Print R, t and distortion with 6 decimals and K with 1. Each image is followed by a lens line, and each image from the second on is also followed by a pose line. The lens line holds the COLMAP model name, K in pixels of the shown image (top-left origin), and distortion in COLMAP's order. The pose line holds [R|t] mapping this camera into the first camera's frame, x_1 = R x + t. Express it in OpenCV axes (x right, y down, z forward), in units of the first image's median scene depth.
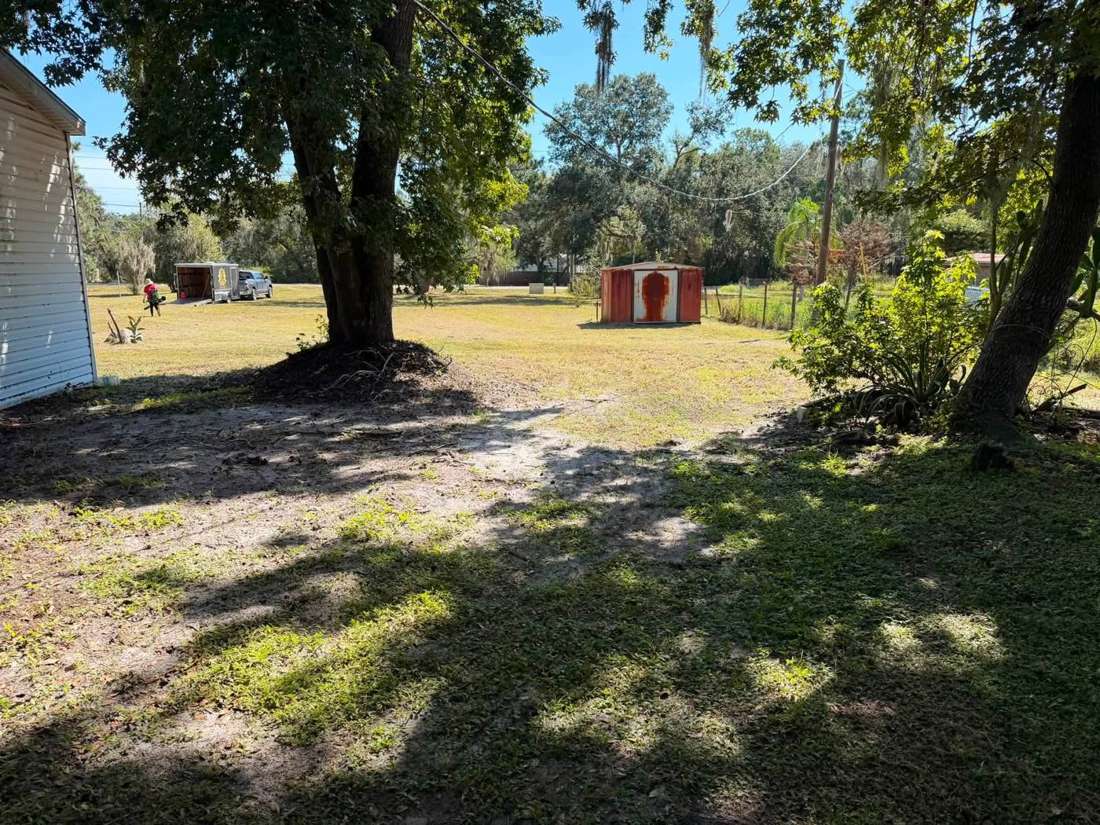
lens RADIAL K [[733.9, 0, 550.0], [0, 733.9, 412.5], [0, 0, 1]] dist [0.001344, -0.002492]
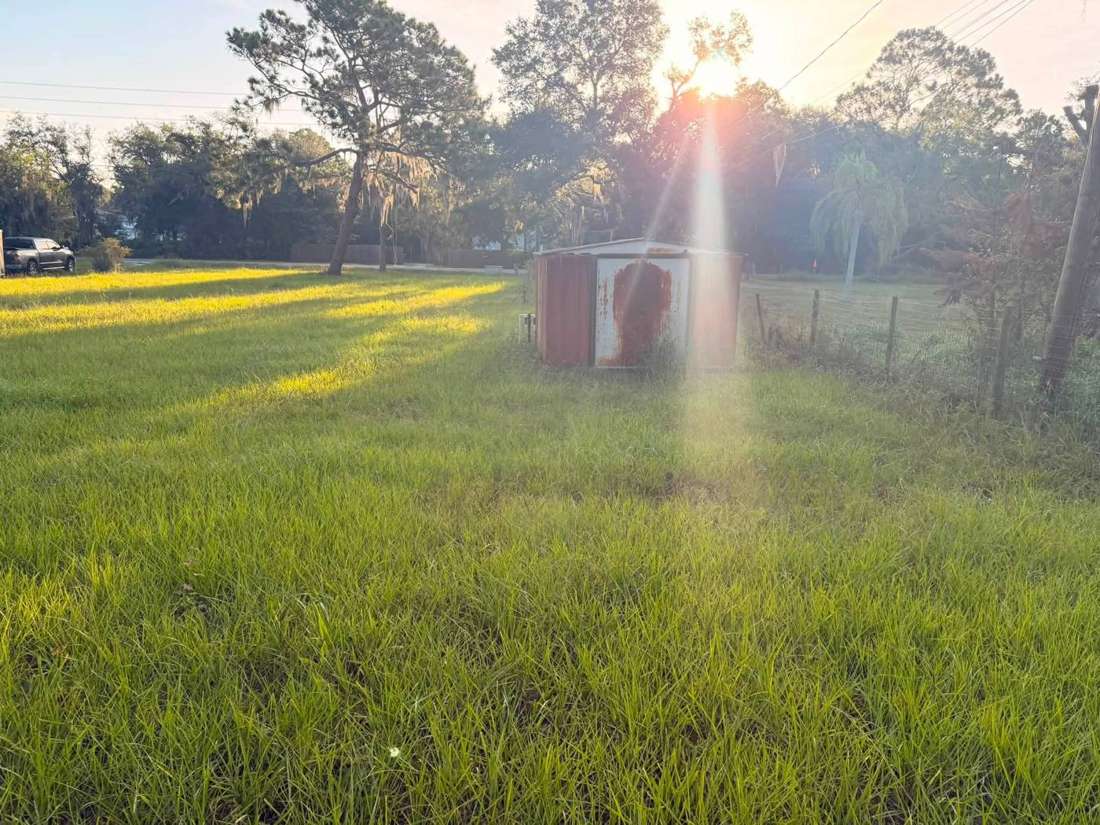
lens RADIAL K [[733.9, 0, 550.0], [0, 733.9, 412.5], [0, 0, 1]] dist [0.001344, -0.002492]
pose [[0.999601, 0.014393, 0.024323, 0.036294], [-0.015065, 0.999503, 0.027686, -0.051967], [-0.023912, -0.028041, 0.999321, 0.258013]]
